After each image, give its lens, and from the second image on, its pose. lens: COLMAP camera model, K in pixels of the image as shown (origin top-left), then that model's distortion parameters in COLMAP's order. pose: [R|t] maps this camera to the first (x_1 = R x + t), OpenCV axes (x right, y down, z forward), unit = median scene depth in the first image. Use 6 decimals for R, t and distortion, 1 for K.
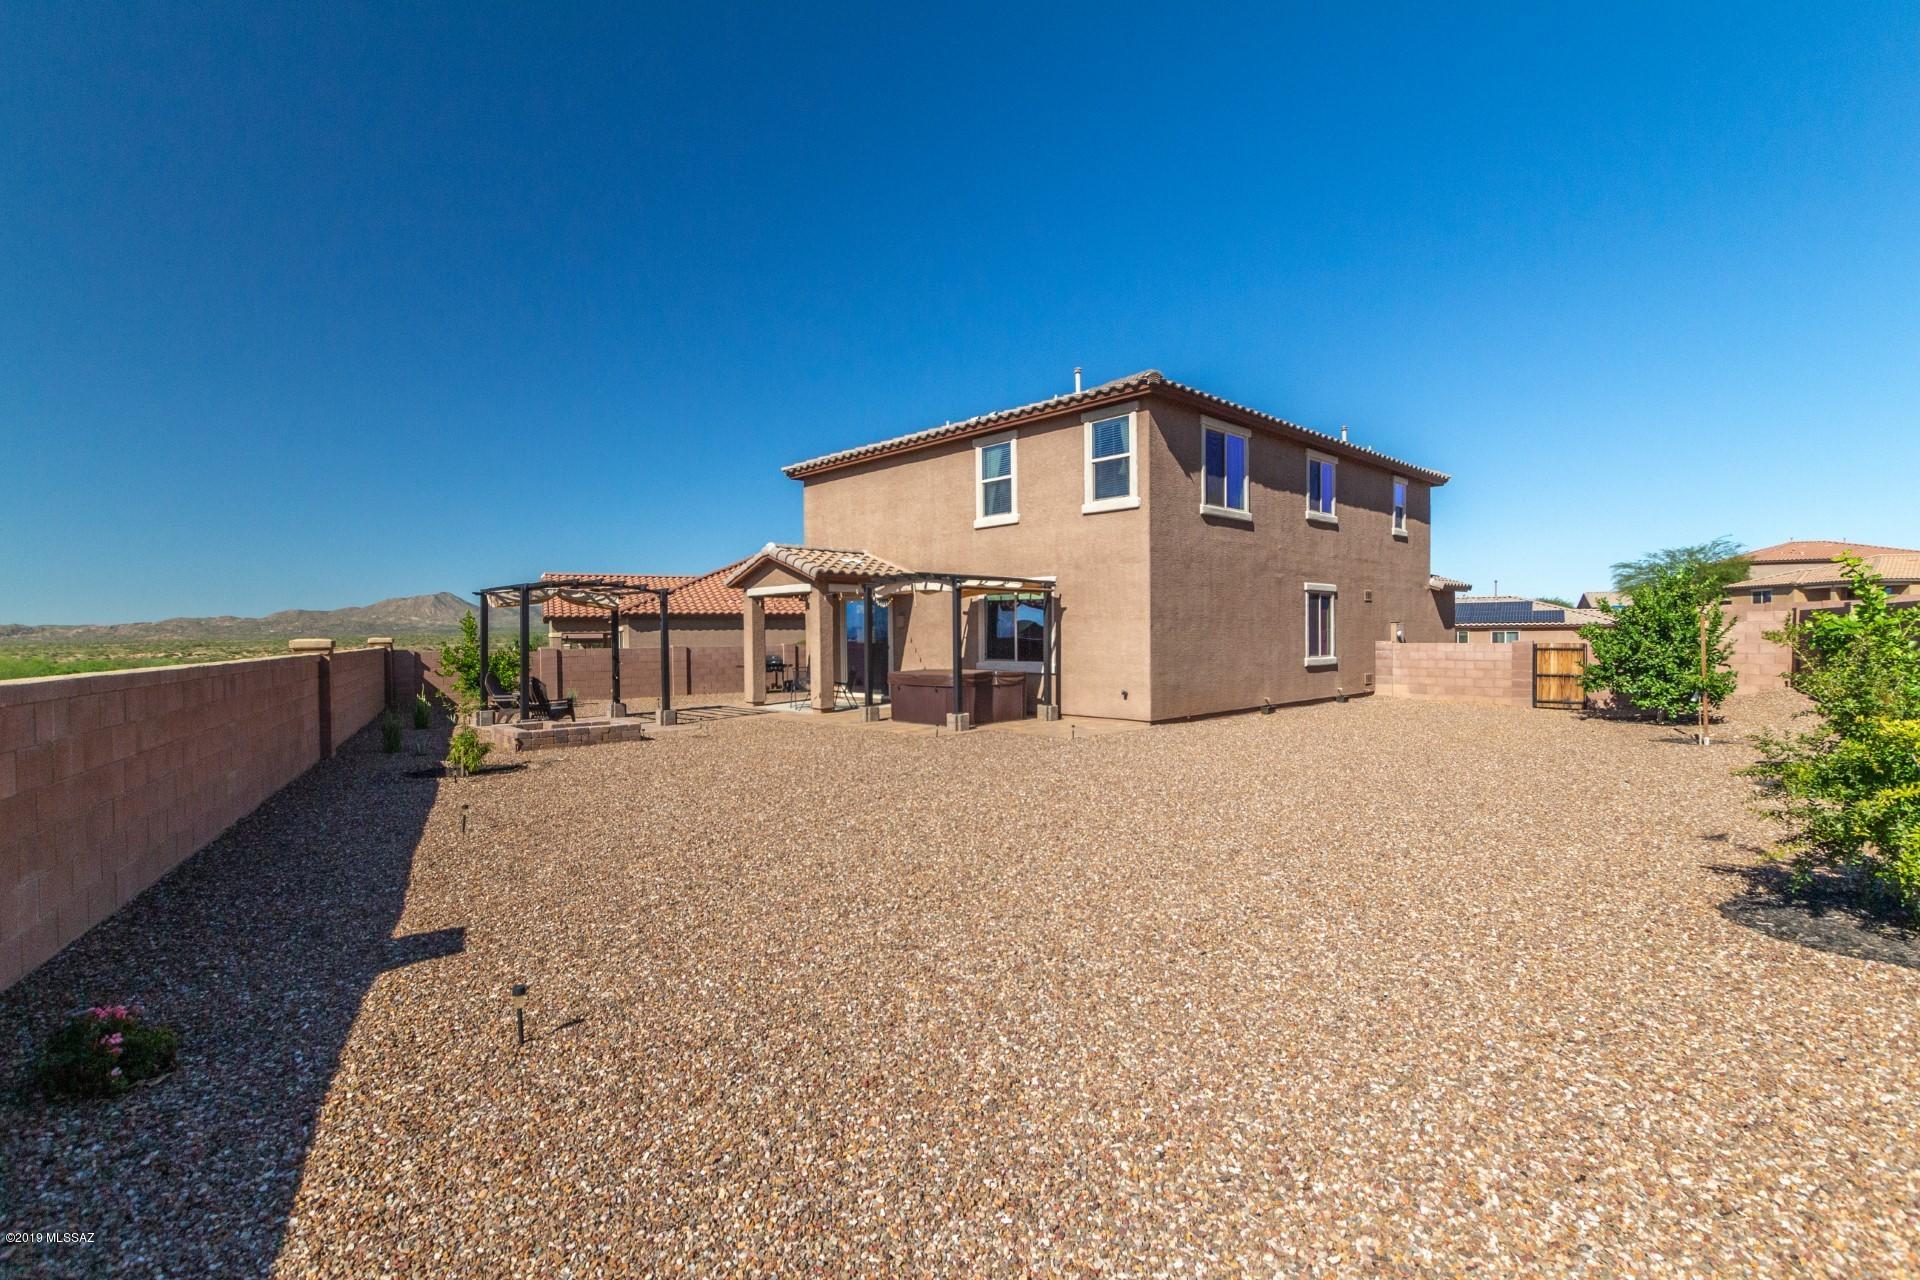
lens RADIAL K [[888.9, 0, 960.2], [0, 888.9, 639.7], [0, 0, 1]] dist [-0.000740, -0.000576]
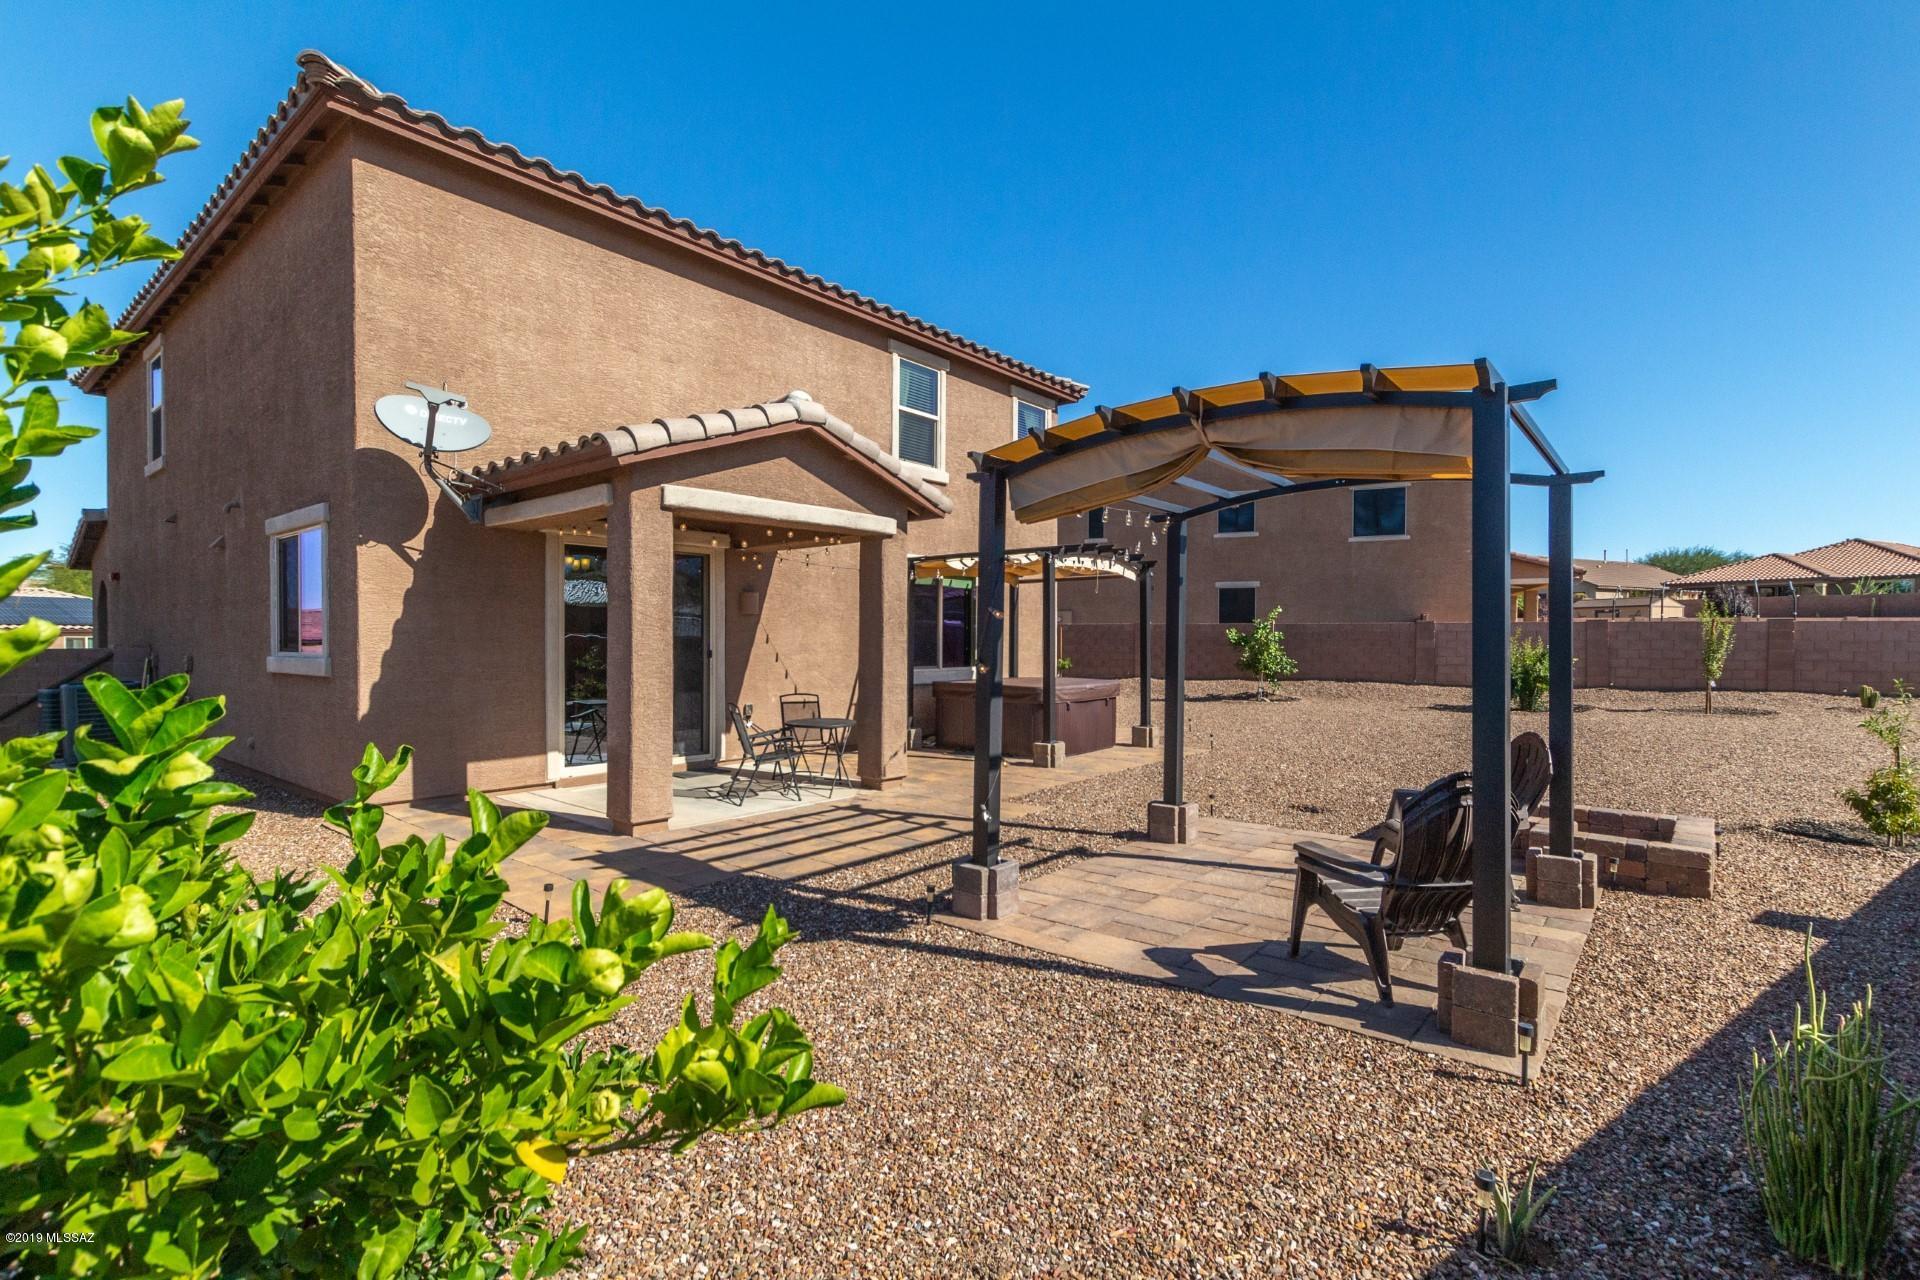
lens RADIAL K [[888.9, 0, 959.8], [0, 888.9, 642.9], [0, 0, 1]] dist [-0.000740, -0.000576]
pose [[-0.134968, 0.003600, 0.990843, -0.676316], [0.006230, 0.999977, -0.002785, 0.005739], [-0.990830, 0.005797, -0.134987, 1.077590]]
